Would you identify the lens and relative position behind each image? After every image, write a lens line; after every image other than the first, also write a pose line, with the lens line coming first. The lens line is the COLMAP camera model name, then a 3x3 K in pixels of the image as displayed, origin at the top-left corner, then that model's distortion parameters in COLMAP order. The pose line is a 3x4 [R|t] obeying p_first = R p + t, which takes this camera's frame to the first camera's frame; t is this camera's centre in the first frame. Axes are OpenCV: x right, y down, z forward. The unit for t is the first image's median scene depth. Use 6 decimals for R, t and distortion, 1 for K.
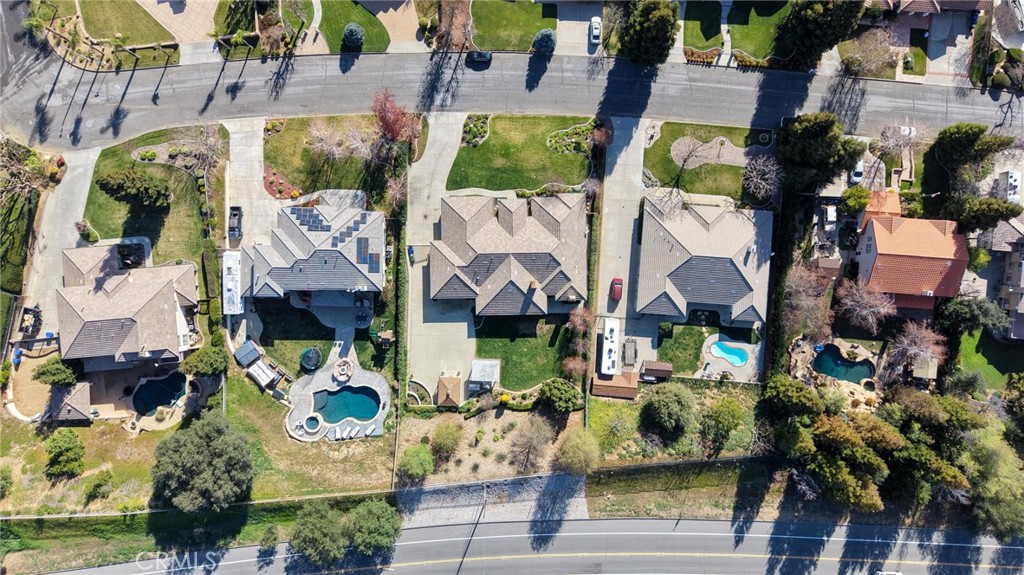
lens RADIAL K [[687.3, 0, 507.6], [0, 687.3, 284.8], [0, 0, 1]] dist [0.035237, -0.041660]
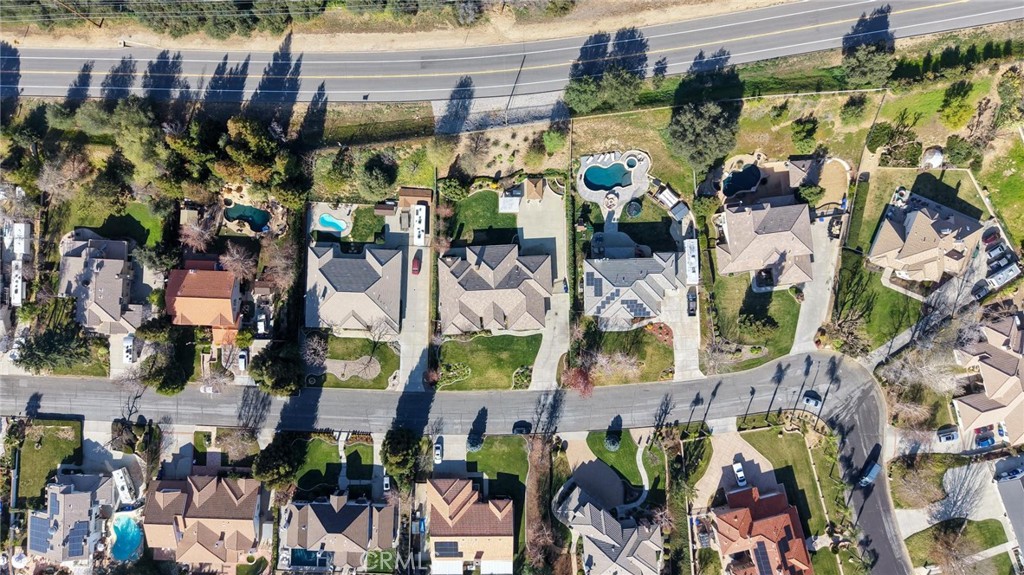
lens RADIAL K [[687.3, 0, 517.3], [0, 687.3, 263.4], [0, 0, 1]] dist [0.035237, -0.041660]
pose [[-0.998911, 0.035004, -0.030836, -0.001444], [-0.035228, -0.999357, 0.006744, -0.003611], [-0.030580, 0.007823, 0.999502, -0.386840]]
